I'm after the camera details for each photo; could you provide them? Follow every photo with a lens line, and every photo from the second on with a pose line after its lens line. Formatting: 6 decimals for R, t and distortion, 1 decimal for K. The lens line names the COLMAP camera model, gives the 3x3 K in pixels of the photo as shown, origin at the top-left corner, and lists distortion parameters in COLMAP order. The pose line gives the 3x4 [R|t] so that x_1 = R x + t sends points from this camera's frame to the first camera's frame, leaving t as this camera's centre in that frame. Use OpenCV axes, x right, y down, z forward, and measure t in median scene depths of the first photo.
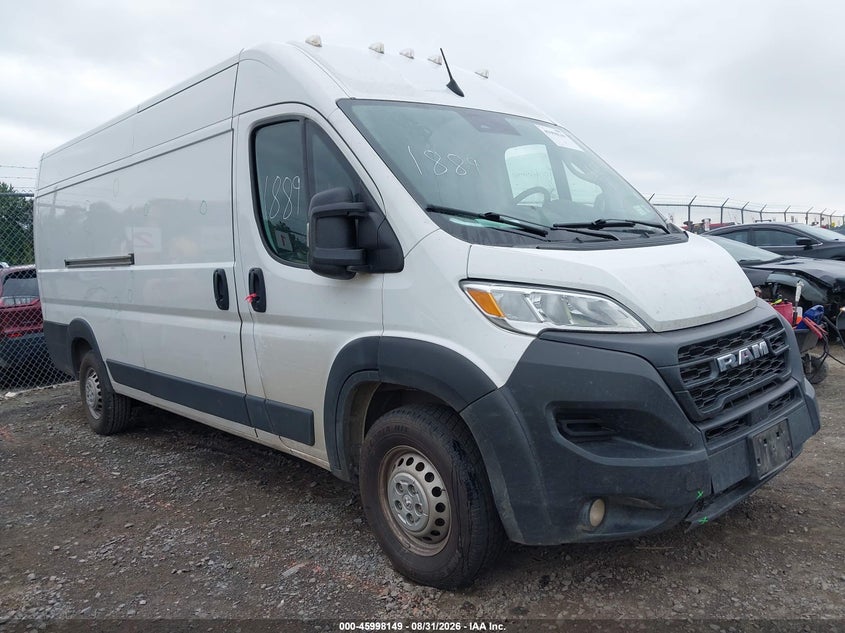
lens RADIAL K [[673.5, 0, 426.6], [0, 673.5, 317.4], [0, 0, 1]] dist [0.083577, -0.045895]
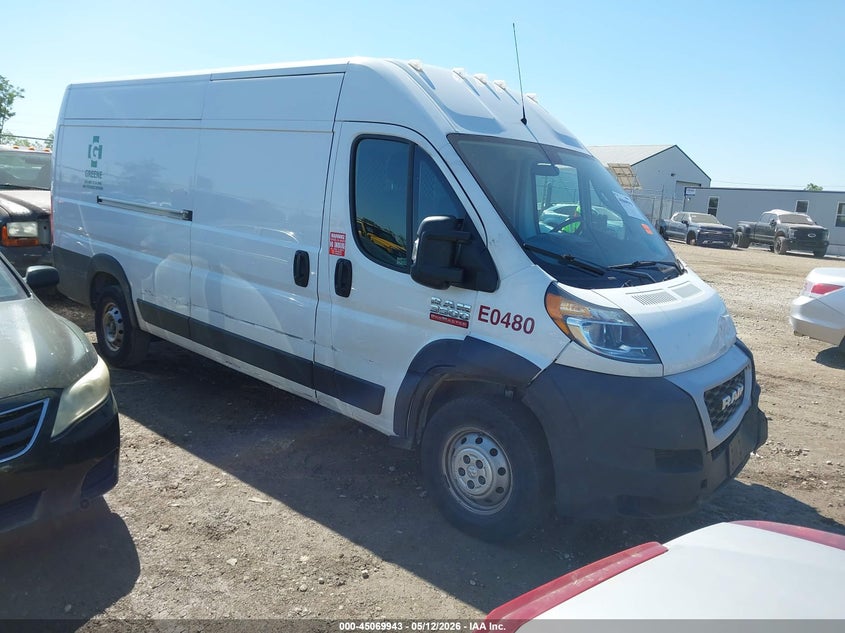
lens RADIAL K [[688.1, 0, 416.0], [0, 688.1, 321.8], [0, 0, 1]] dist [0.043670, -0.010955]
pose [[0.984963, 0.123144, 0.121178, -0.259565], [-0.133809, 0.987425, 0.084180, -0.081633], [-0.109288, -0.099129, 0.989055, -0.191670]]
